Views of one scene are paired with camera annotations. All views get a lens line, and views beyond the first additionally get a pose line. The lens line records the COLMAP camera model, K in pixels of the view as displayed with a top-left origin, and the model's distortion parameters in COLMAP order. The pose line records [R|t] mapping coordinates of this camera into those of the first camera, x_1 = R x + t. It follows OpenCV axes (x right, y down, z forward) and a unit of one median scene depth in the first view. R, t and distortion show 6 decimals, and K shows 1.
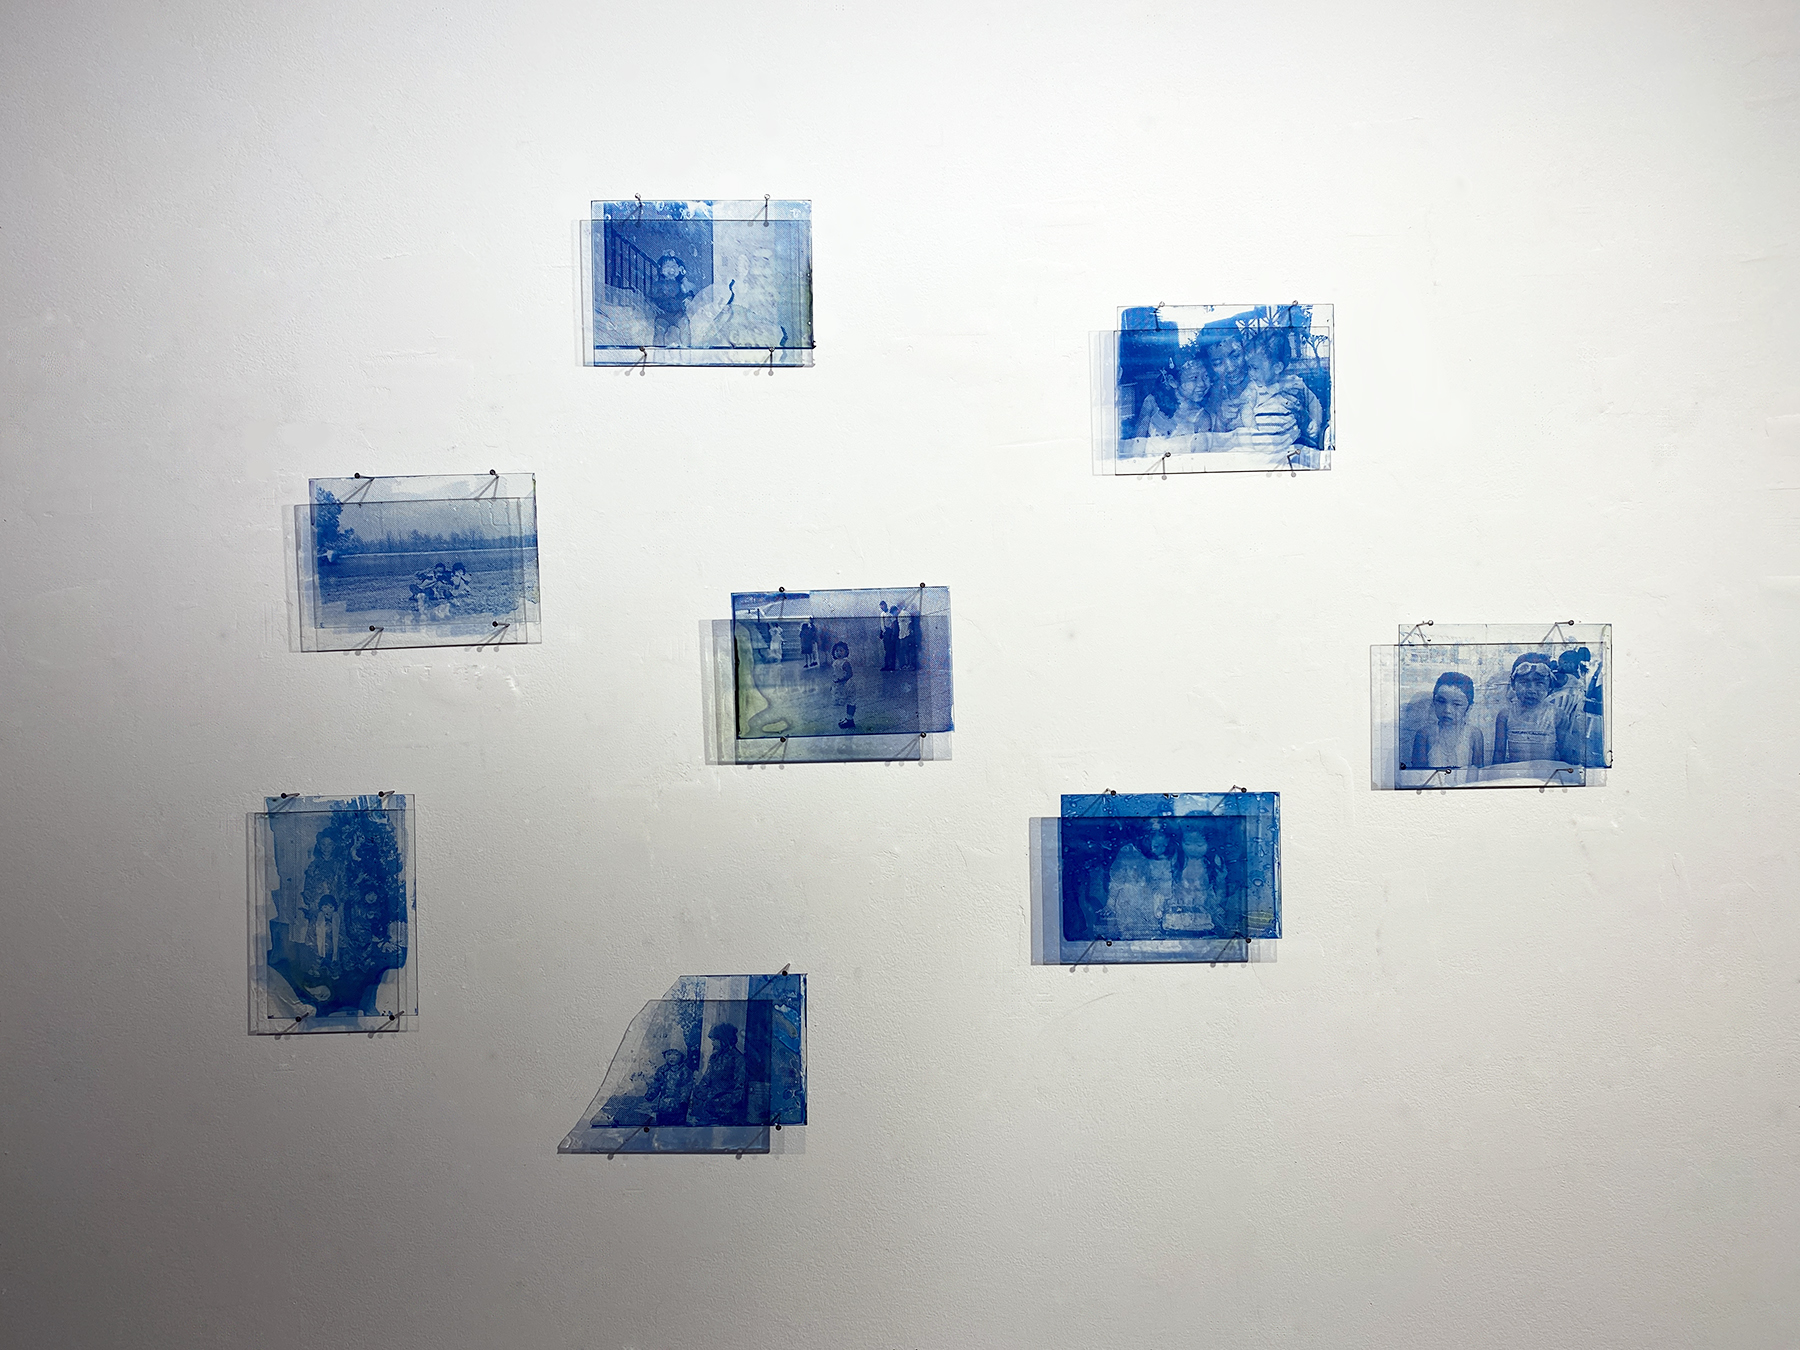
lens RADIAL K [[1364.3, 0, 897.5], [0, 1364.3, 676.8], [0, 0, 1]] dist [-0.000563, -0.000190]
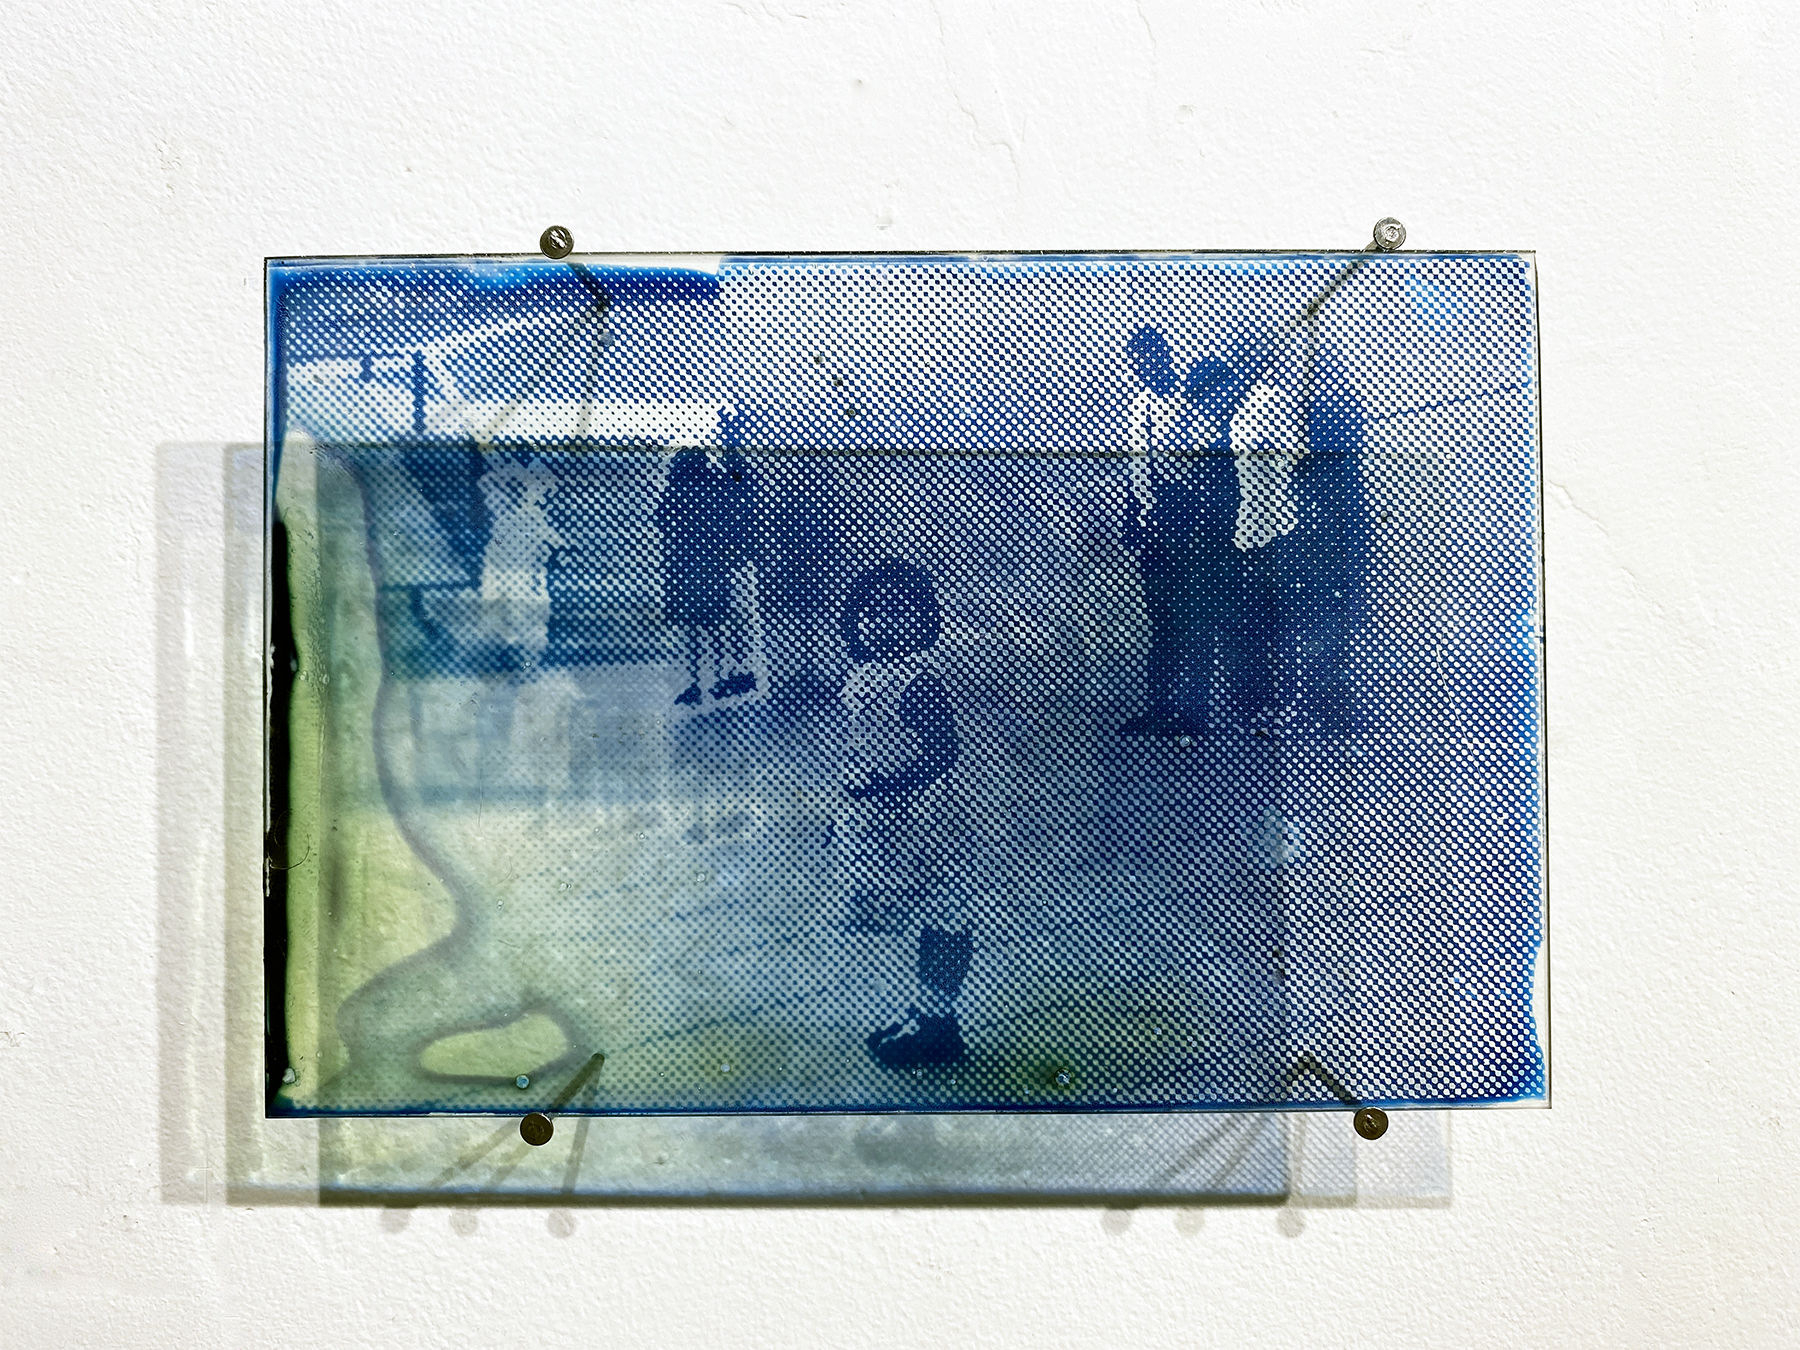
lens RADIAL K [[1364.3, 0, 903.2], [0, 1364.3, 676.5], [0, 0, 1]] dist [-0.000563, -0.000190]
pose [[0.999604, 0.025601, -0.011711, -0.038023], [-0.025900, 0.999322, -0.026166, -0.006438], [0.011033, 0.026459, 0.999589, 0.827447]]
